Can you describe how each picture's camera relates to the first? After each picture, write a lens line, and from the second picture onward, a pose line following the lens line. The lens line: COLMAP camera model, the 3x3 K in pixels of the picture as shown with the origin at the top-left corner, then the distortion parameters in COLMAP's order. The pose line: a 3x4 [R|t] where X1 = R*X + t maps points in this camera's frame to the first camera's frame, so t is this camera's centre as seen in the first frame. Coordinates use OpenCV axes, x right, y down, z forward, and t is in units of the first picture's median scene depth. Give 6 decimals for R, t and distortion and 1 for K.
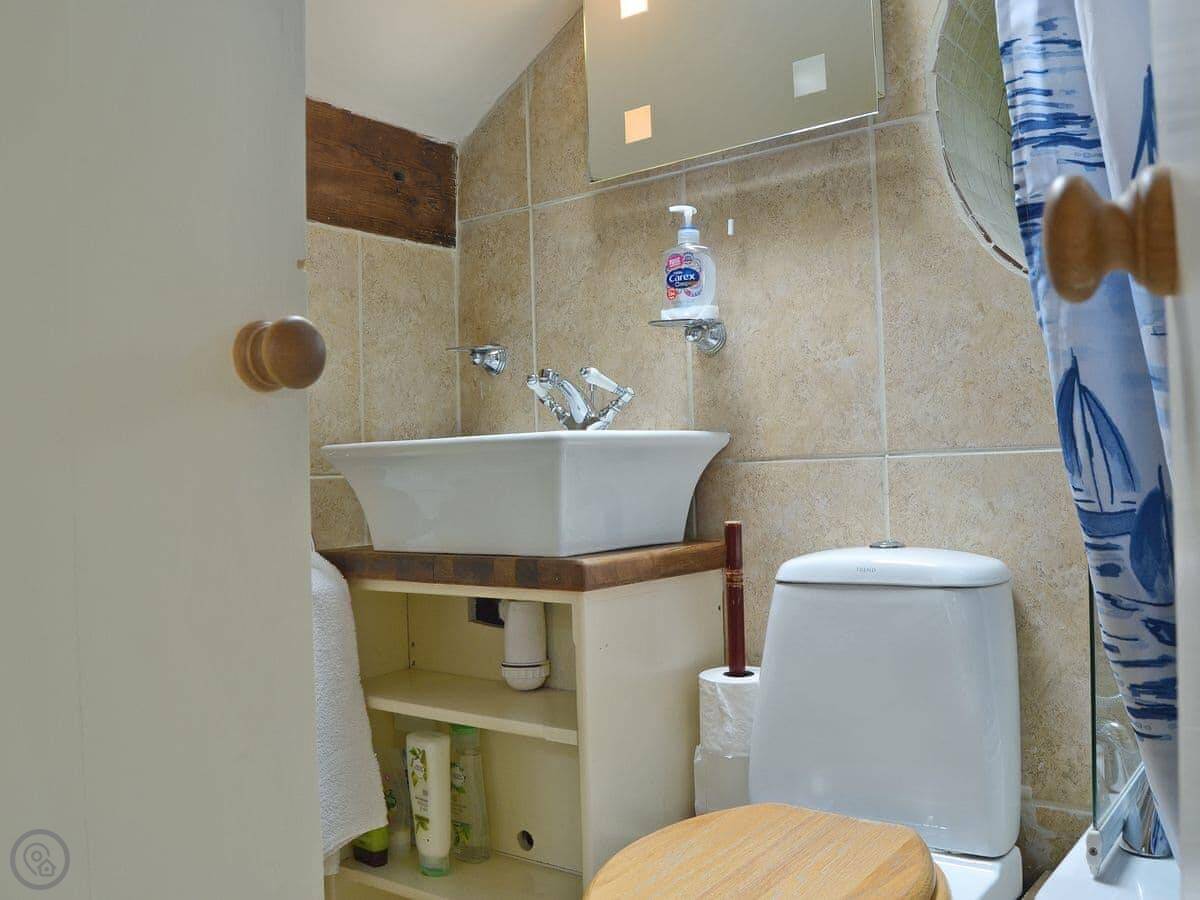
lens RADIAL K [[1096.7, 0, 602.3], [0, 1096.7, 466.6], [0, 0, 1]] dist [-0.090758, 0.030482]
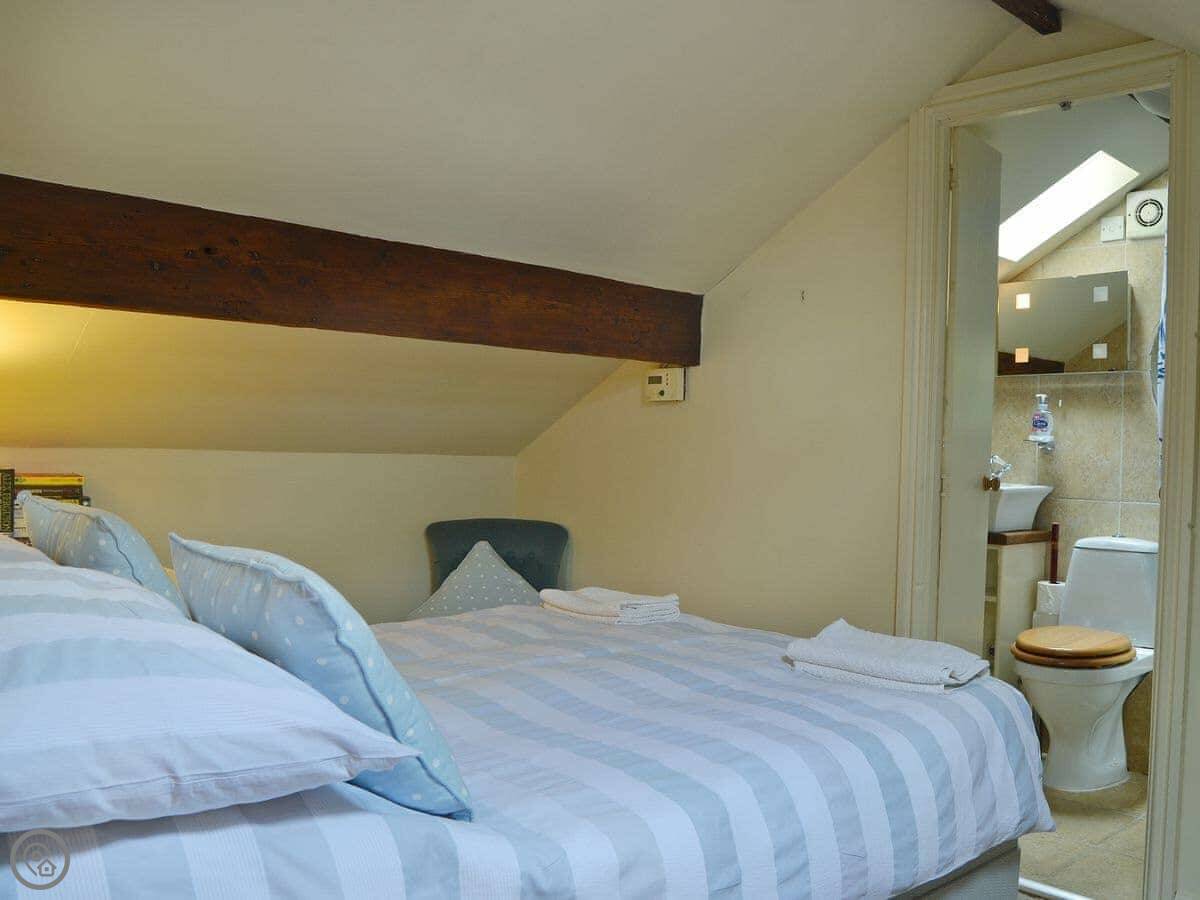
lens RADIAL K [[1096.7, 0, 602.3], [0, 1096.7, 466.6], [0, 0, 1]] dist [-0.090758, 0.030482]
pose [[0.981968, 0.058359, -0.179811, -0.462805], [-0.054890, 0.998199, 0.024213, -0.082254], [0.180901, -0.013907, 0.983403, -1.623314]]
